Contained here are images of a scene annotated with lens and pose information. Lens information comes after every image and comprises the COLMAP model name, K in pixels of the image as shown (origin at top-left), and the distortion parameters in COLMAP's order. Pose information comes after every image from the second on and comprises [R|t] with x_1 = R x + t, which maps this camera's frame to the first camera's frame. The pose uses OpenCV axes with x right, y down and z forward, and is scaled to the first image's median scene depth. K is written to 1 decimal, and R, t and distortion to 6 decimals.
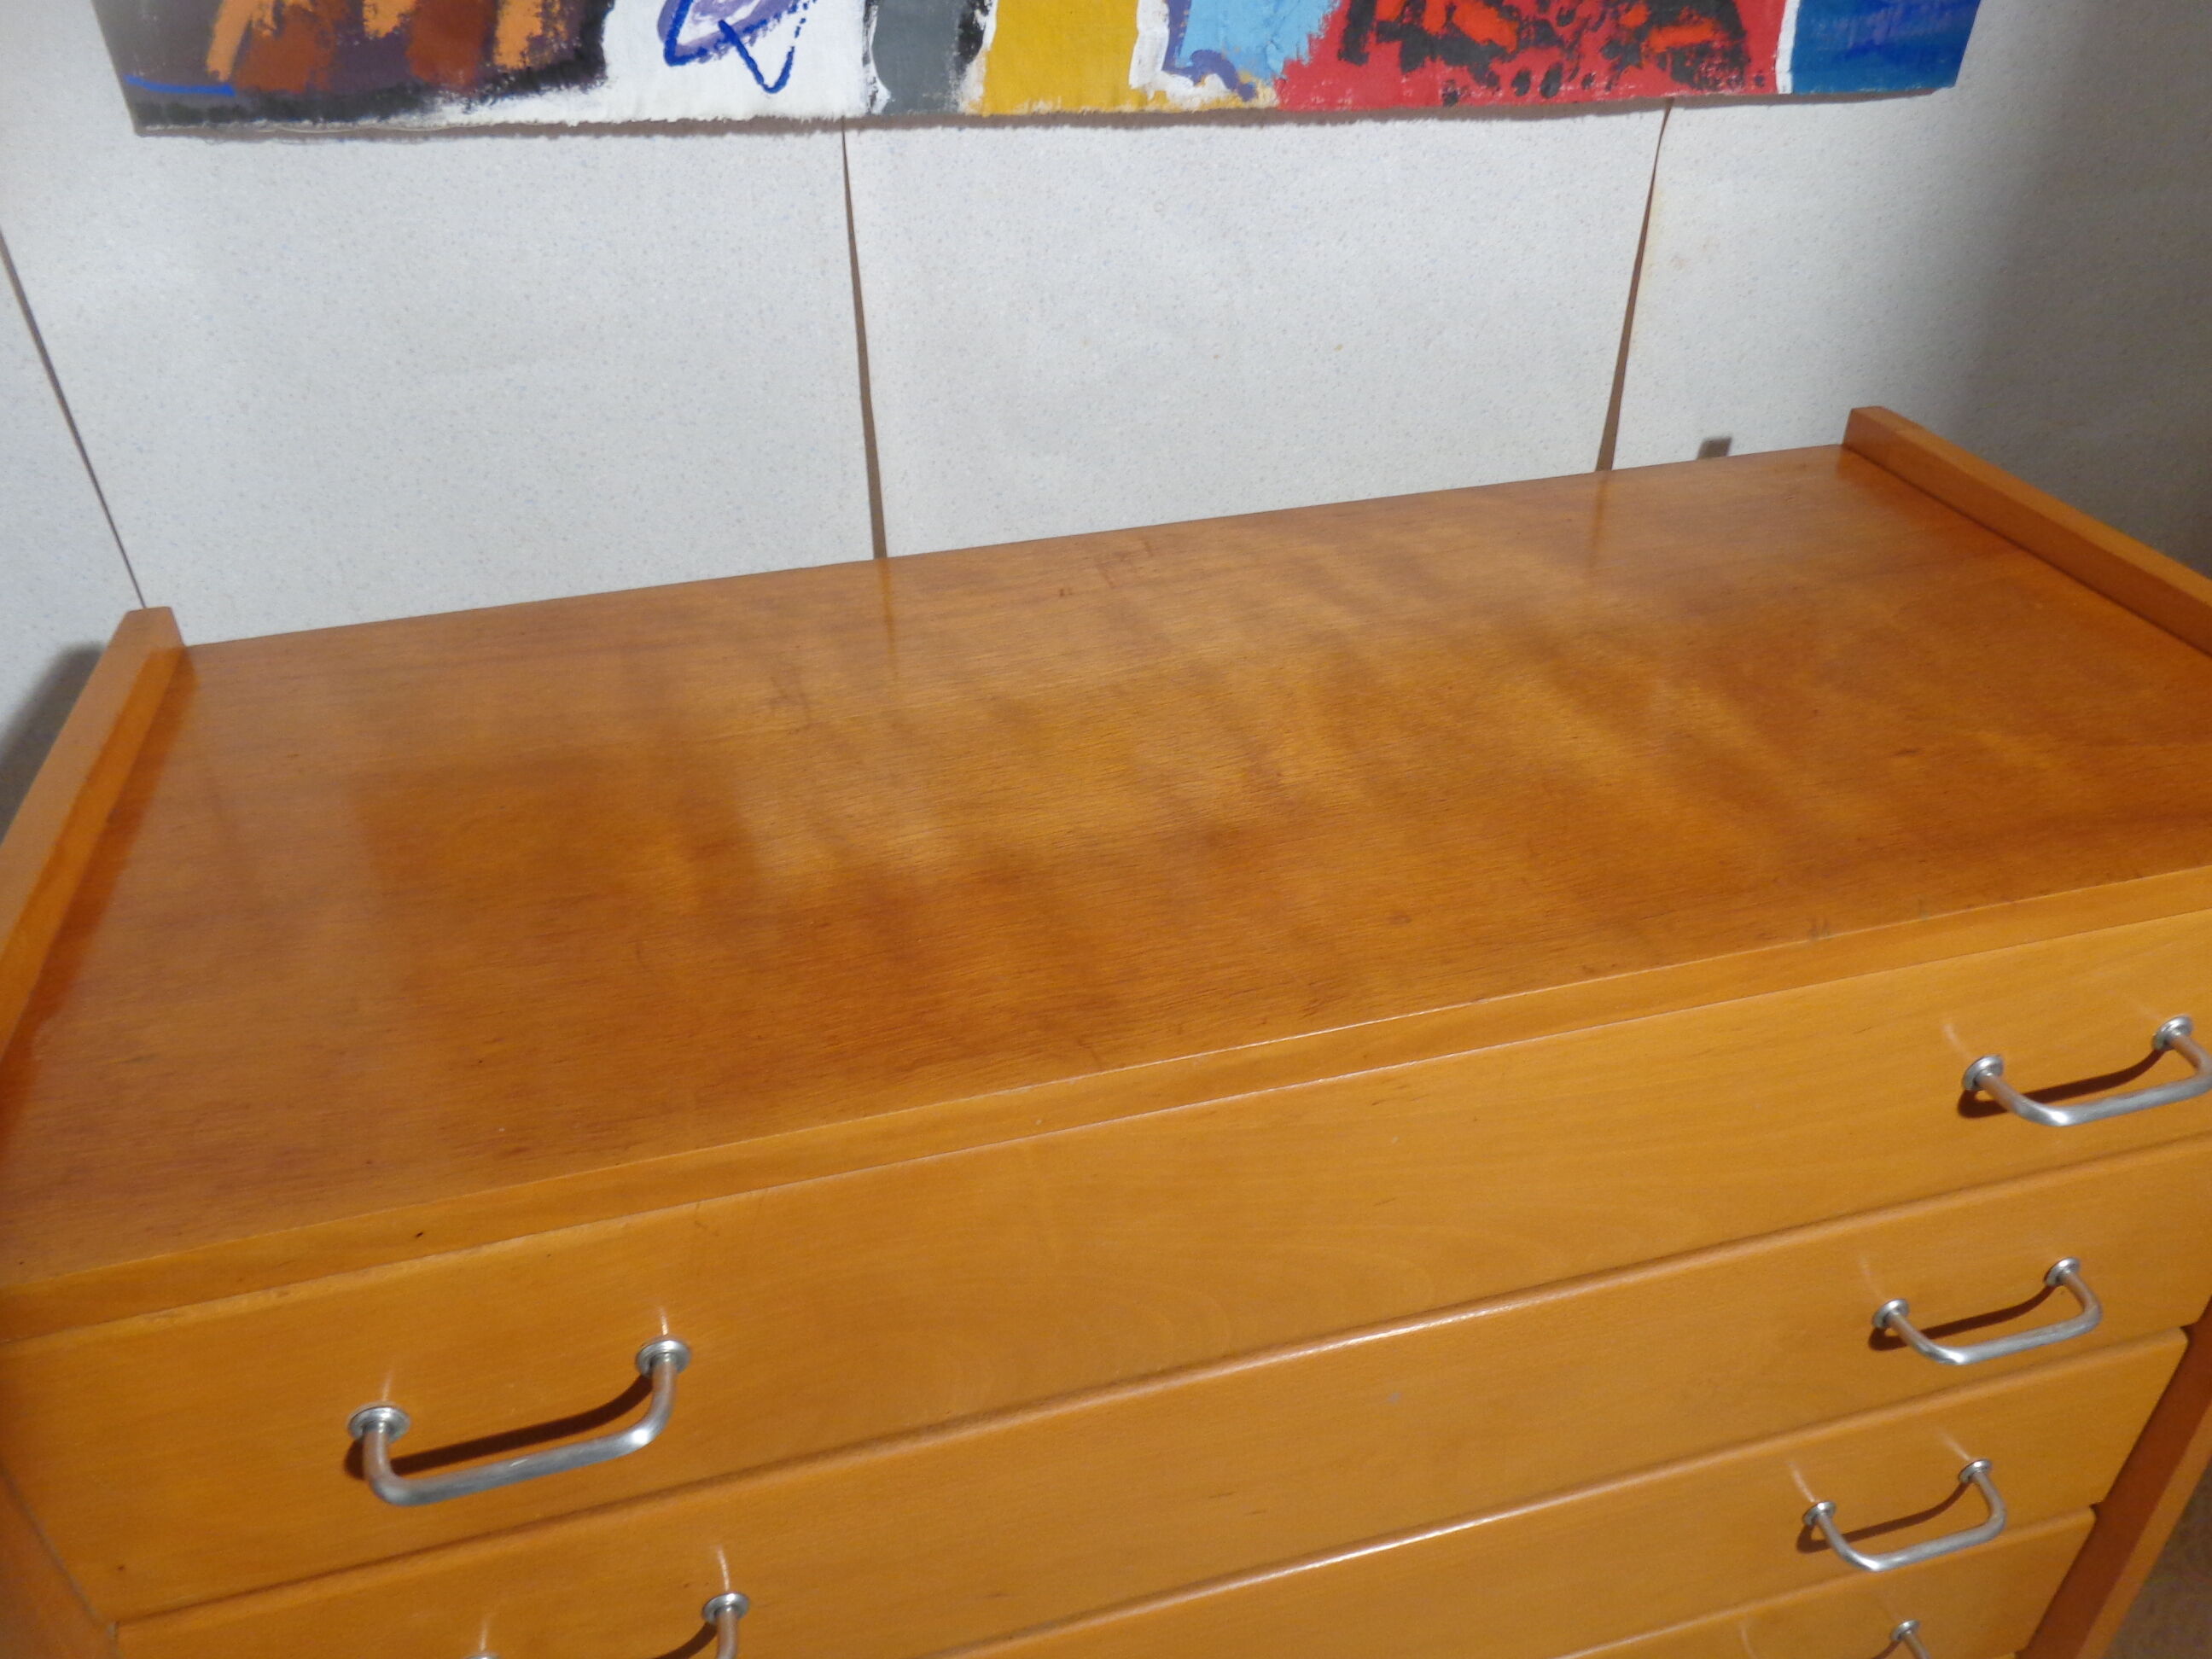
lens RADIAL K [[1646.6, 0, 1104.2], [0, 1646.6, 834.6], [0, 0, 1]] dist [-0.005985, 0.001177]
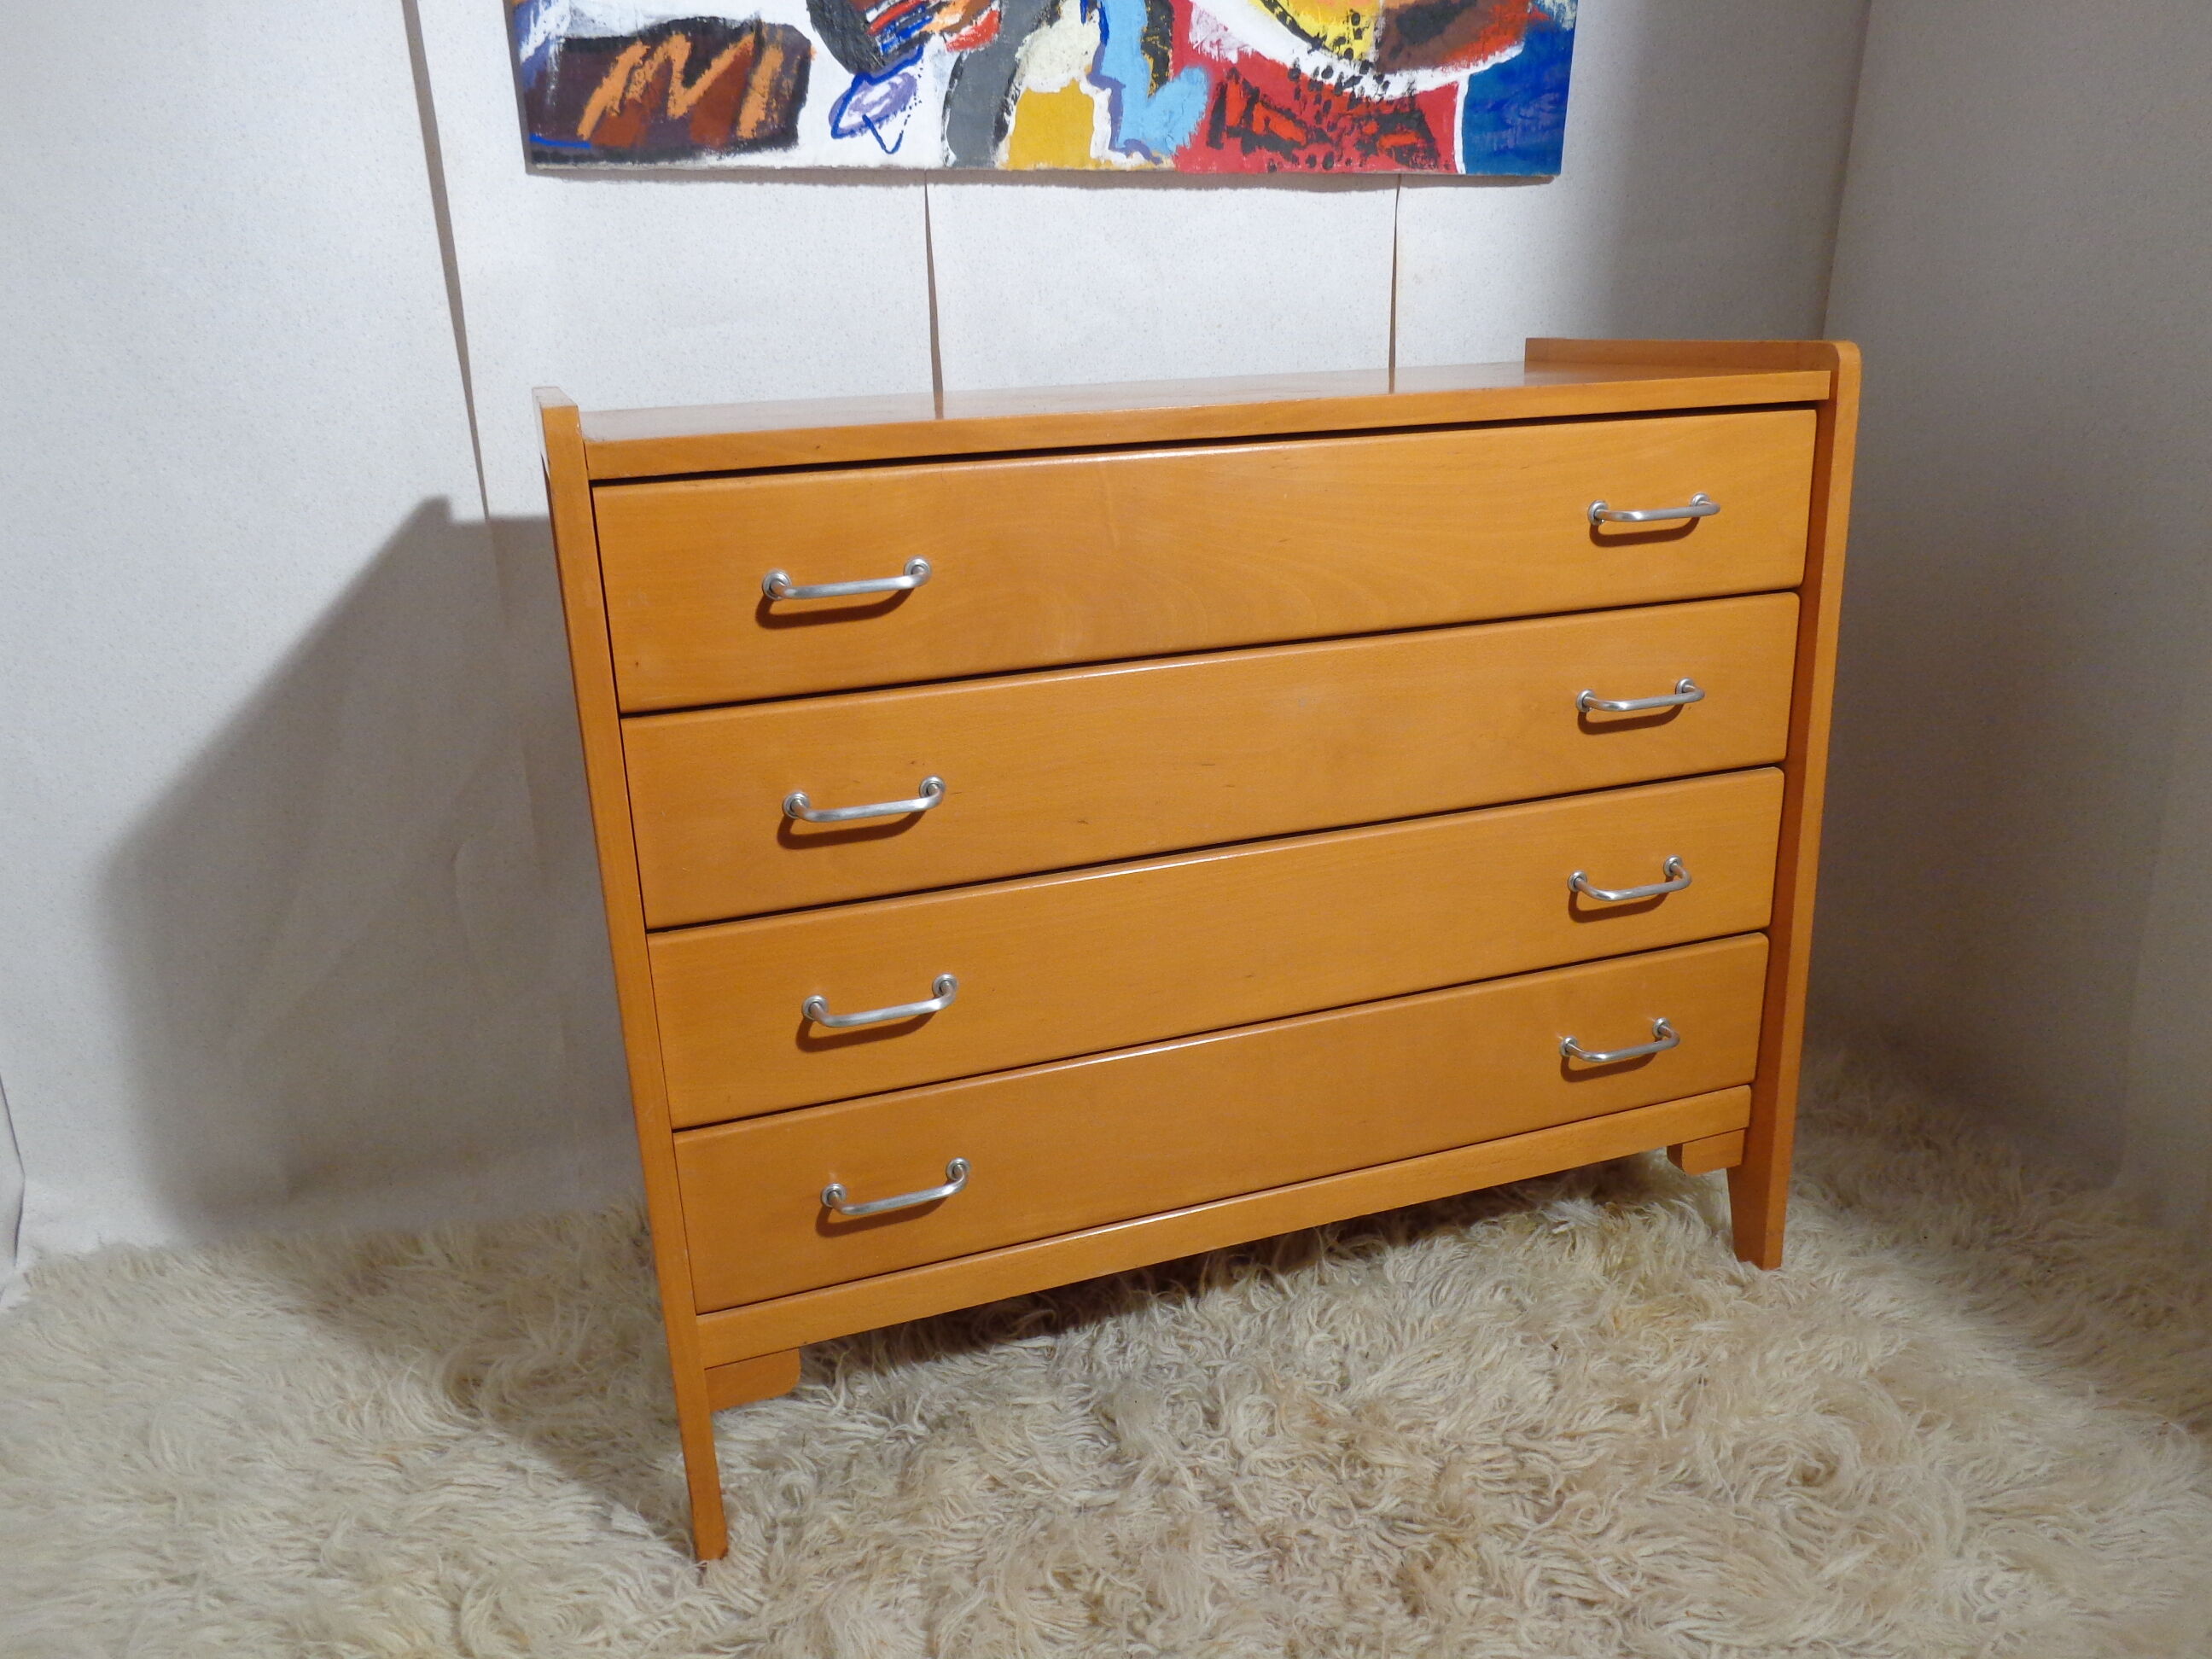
lens RADIAL K [[1646.6, 0, 1096.0], [0, 1646.6, 839.3], [0, 0, 1]] dist [-0.005985, 0.001177]
pose [[0.996817, -0.041953, 0.067792, -0.135014], [0.059205, 0.959028, -0.277058, 0.771322], [-0.053391, 0.280190, 0.958459, -0.507840]]
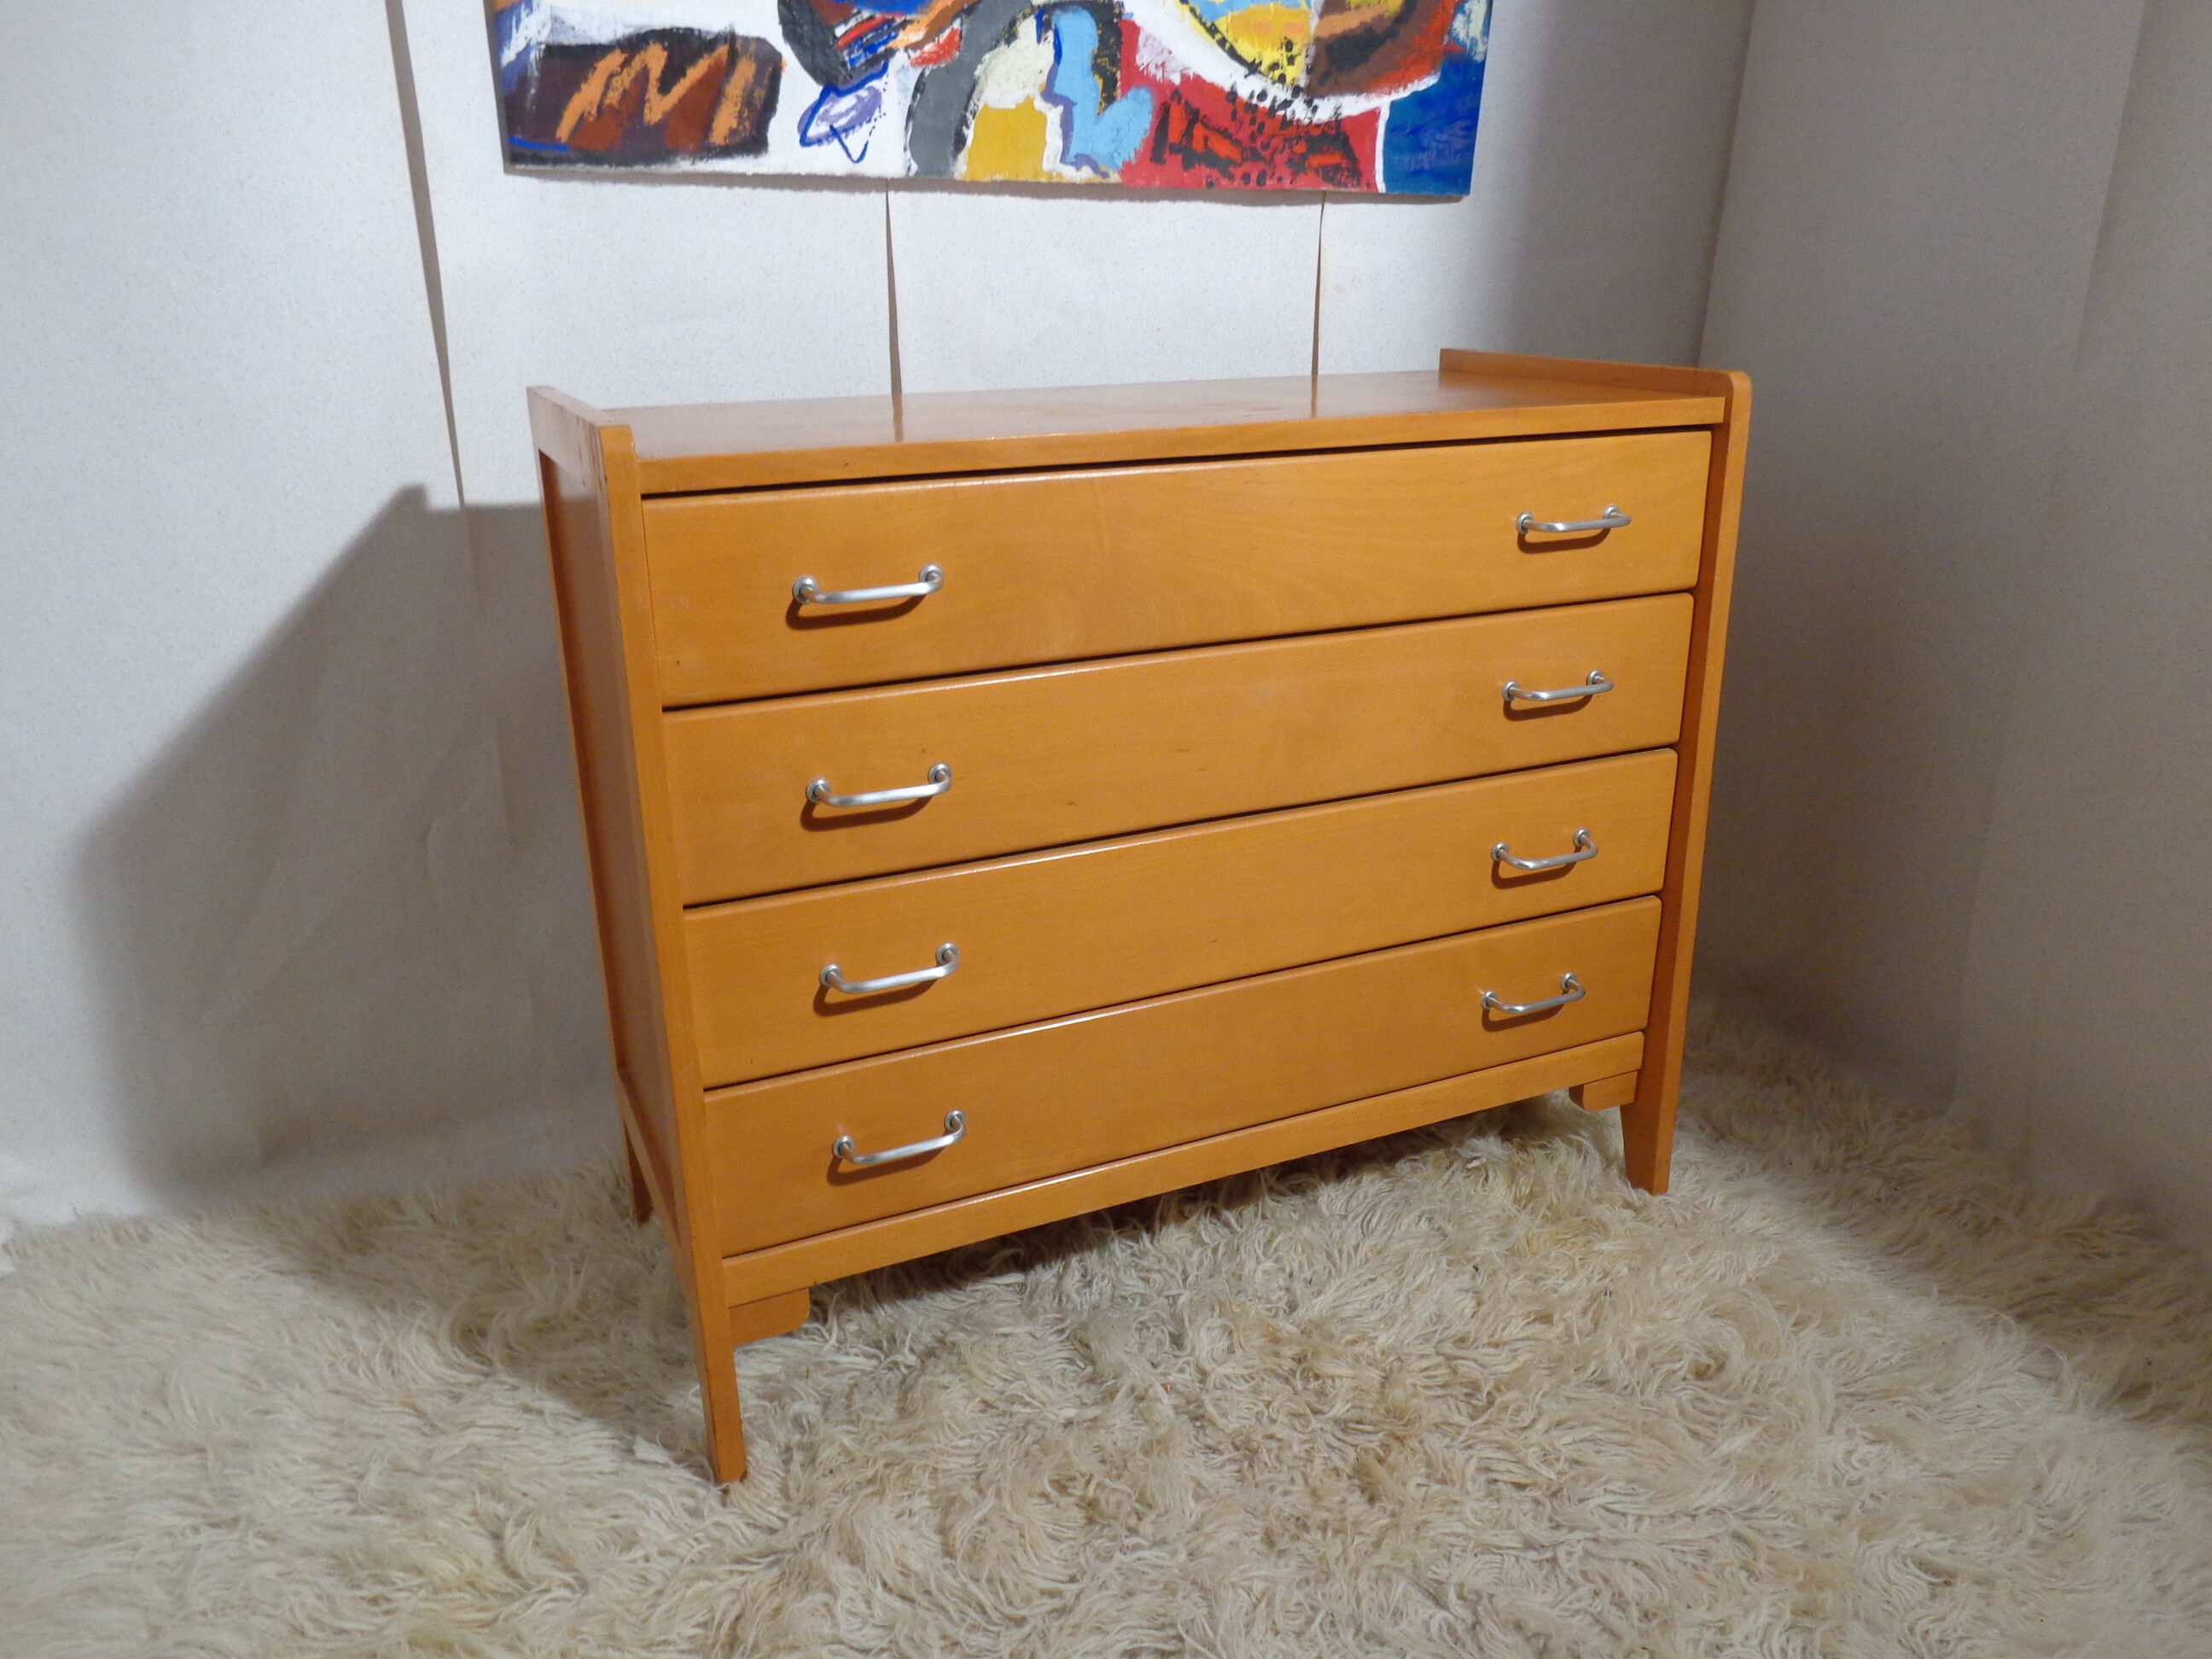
lens RADIAL K [[1646.6, 0, 1096.5], [0, 1646.6, 841.1], [0, 0, 1]] dist [-0.005985, 0.001177]
pose [[0.986079, -0.050270, 0.158498, -0.272100], [0.088180, 0.966223, -0.242151, 0.776442], [-0.140971, 0.252756, 0.957205, -0.633711]]
